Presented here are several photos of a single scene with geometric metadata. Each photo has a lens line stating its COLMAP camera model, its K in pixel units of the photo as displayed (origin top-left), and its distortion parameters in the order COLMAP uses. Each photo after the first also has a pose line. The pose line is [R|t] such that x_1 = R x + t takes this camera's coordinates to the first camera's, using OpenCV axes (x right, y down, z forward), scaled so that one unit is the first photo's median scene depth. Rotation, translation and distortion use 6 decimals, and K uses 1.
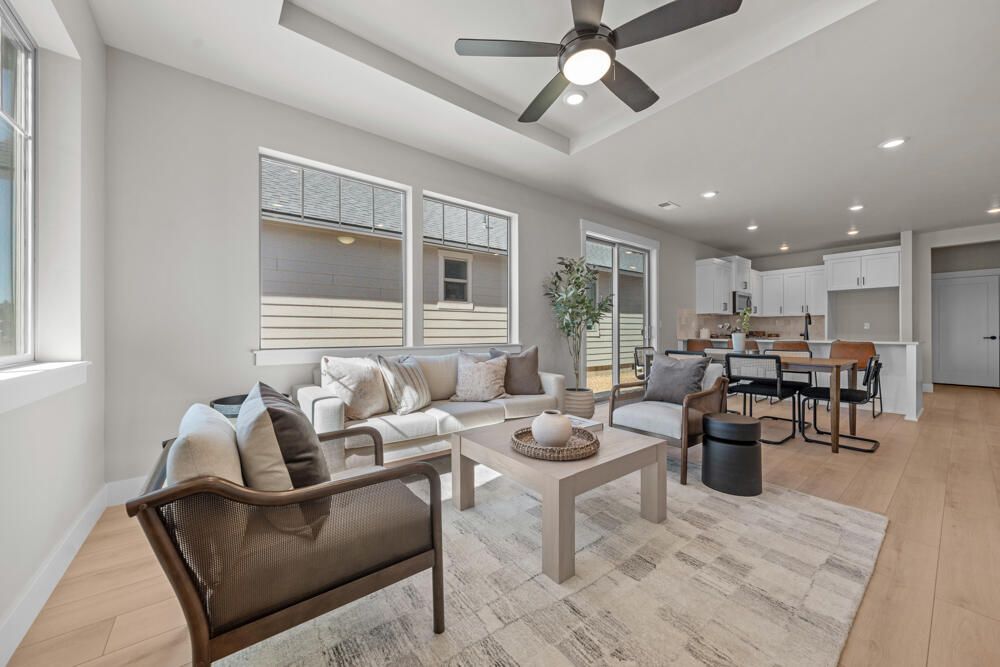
lens RADIAL K [[364.3, 0, 500.0], [0, 364.3, 333.5], [0, 0, 1]] dist [-0.000231, -0.000025]
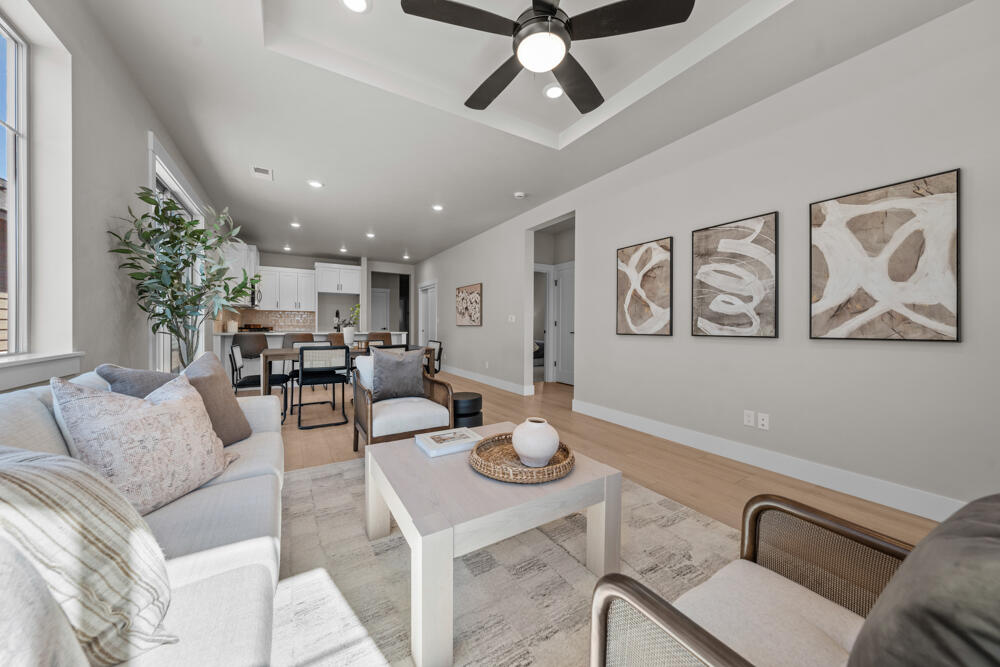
lens RADIAL K [[339.3, 0, 498.3], [0, 339.3, 327.7], [0, 0, 1]] dist [0.000075, 0.000006]
pose [[0.109799, -0.007200, 0.993928, -0.245594], [0.003583, 0.999970, 0.006848, -0.002114], [-0.993947, 0.002809, 0.109822, 0.371016]]
